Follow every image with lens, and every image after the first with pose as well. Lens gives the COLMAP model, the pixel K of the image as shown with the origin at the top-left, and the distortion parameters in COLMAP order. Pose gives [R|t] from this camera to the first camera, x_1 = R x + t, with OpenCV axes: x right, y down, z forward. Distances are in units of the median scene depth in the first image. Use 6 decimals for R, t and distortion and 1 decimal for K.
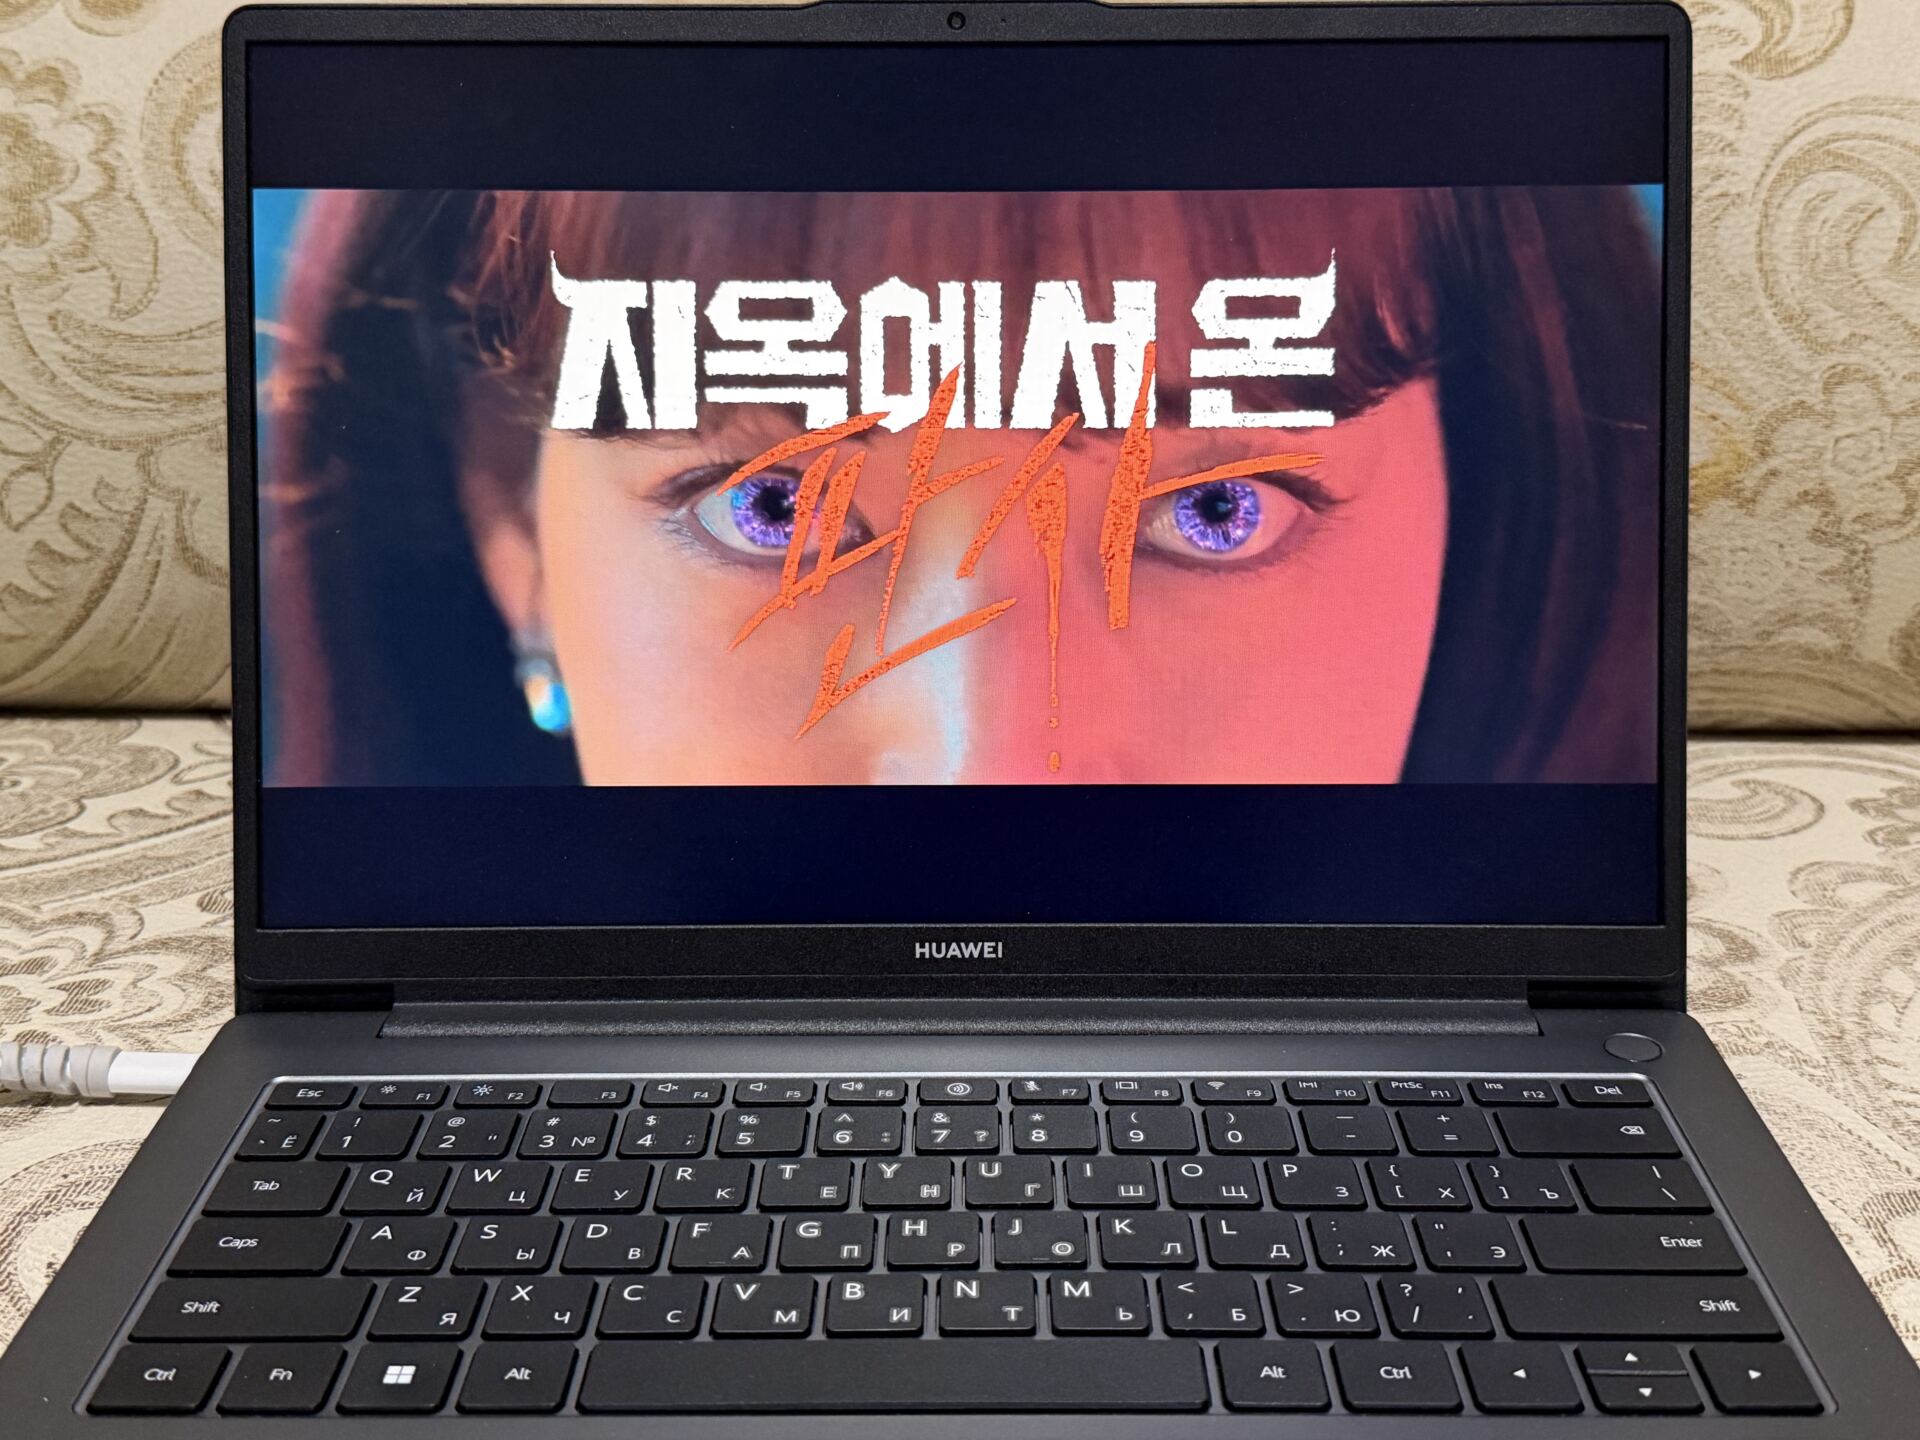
lens RADIAL K [[2439.0, 0, 960.0], [0, 2439.0, 720.0], [0, 0, 1]] dist [0.145984, 0.030226]
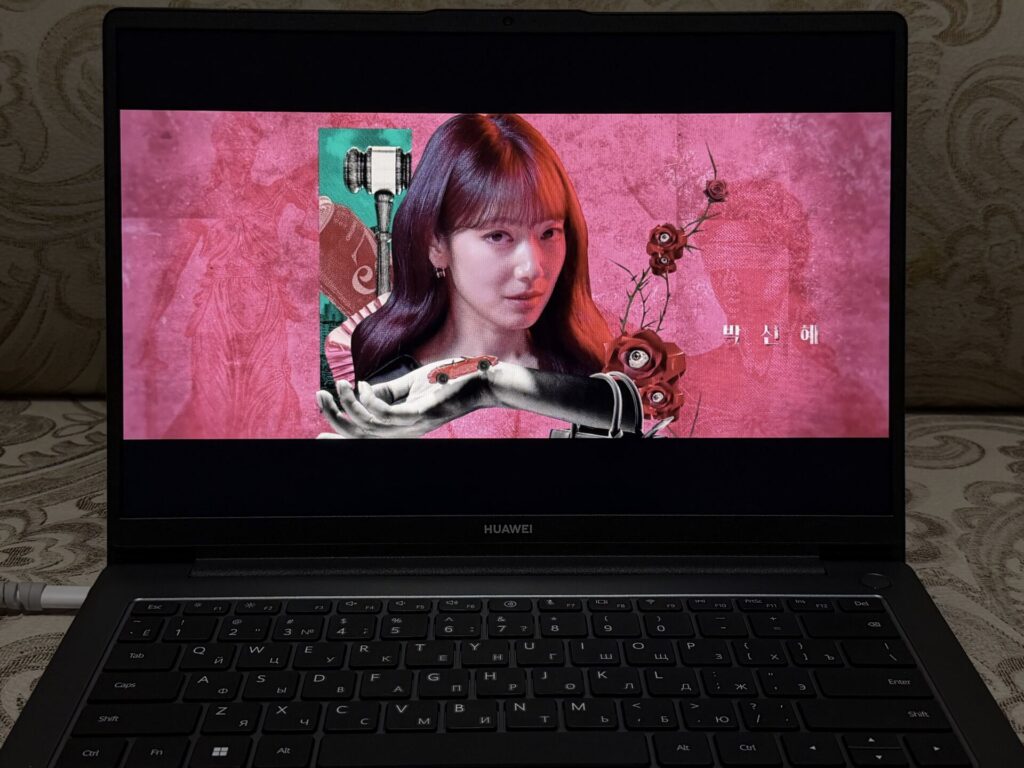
lens RADIAL K [[1548.3, 0, 512.0], [0, 1548.3, 384.0], [0, 0, 1]] dist [0.047786, 1.077378]
pose [[0.999651, 0.001497, 0.026363, -0.029763], [-0.001259, 0.999958, -0.009057, -0.003318], [-0.026375, 0.009021, 0.999611, -0.159158]]
